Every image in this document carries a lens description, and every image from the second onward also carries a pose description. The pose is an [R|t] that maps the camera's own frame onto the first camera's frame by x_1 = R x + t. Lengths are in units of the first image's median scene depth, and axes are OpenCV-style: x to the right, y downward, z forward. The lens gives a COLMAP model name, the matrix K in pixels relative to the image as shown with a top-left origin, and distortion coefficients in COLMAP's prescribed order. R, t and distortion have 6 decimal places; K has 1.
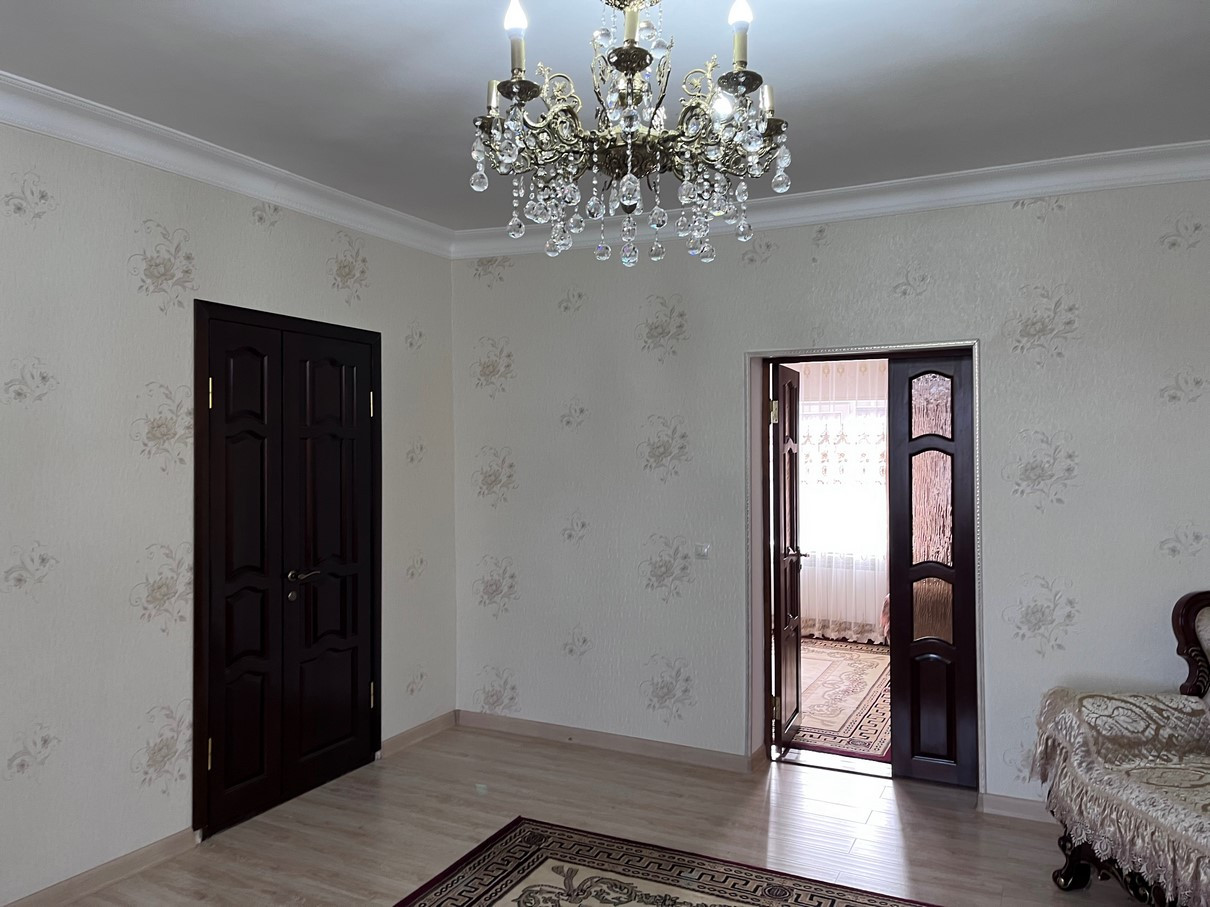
lens RADIAL K [[910.1, 0, 606.6], [0, 910.1, 450.2], [0, 0, 1]] dist [0.046939, -0.010735]
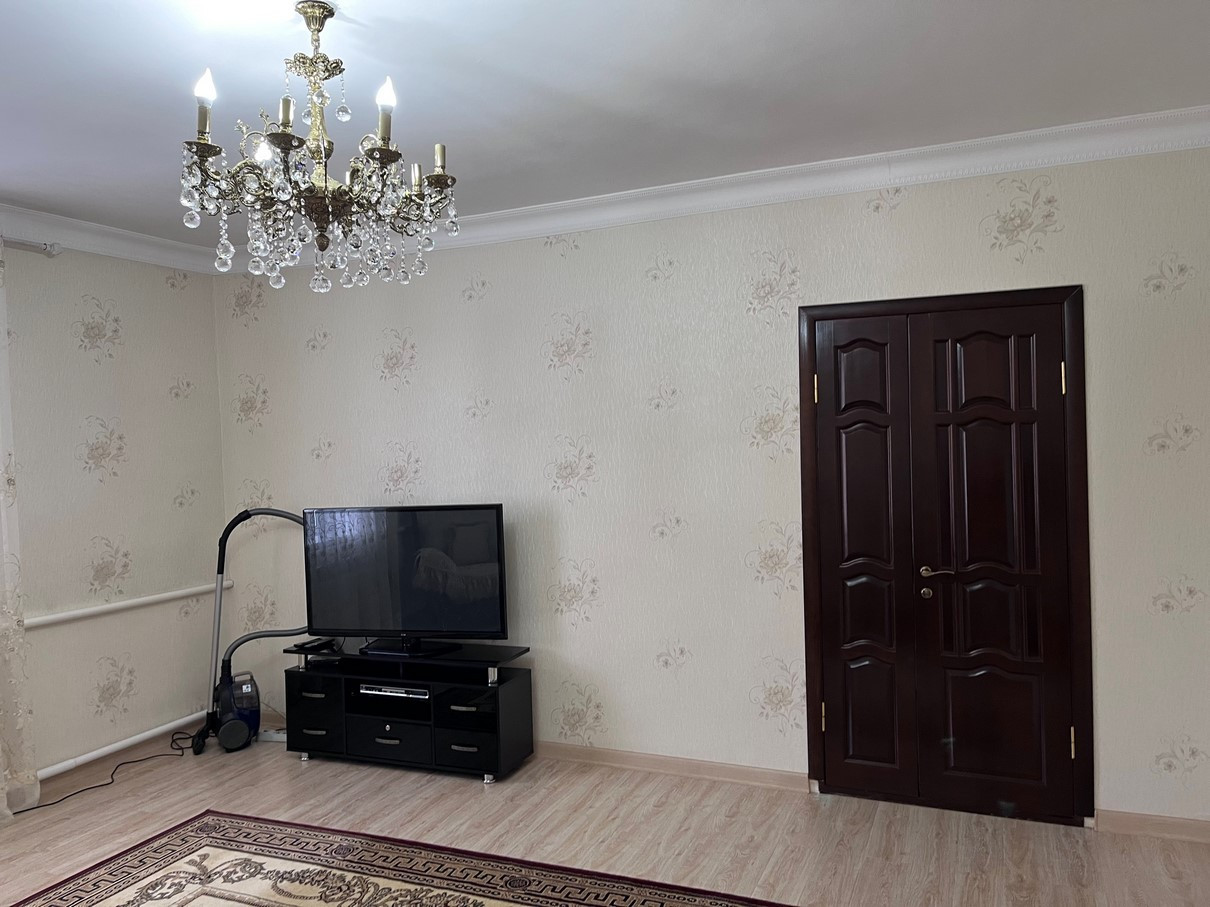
lens RADIAL K [[910.1, 0, 608.7], [0, 910.1, 453.9], [0, 0, 1]] dist [0.046939, -0.010735]
pose [[0.075579, 0.004385, -0.997130, 0.642879], [0.017775, 0.999826, 0.005744, 0.005406], [0.996981, -0.018158, 0.075487, 0.674596]]
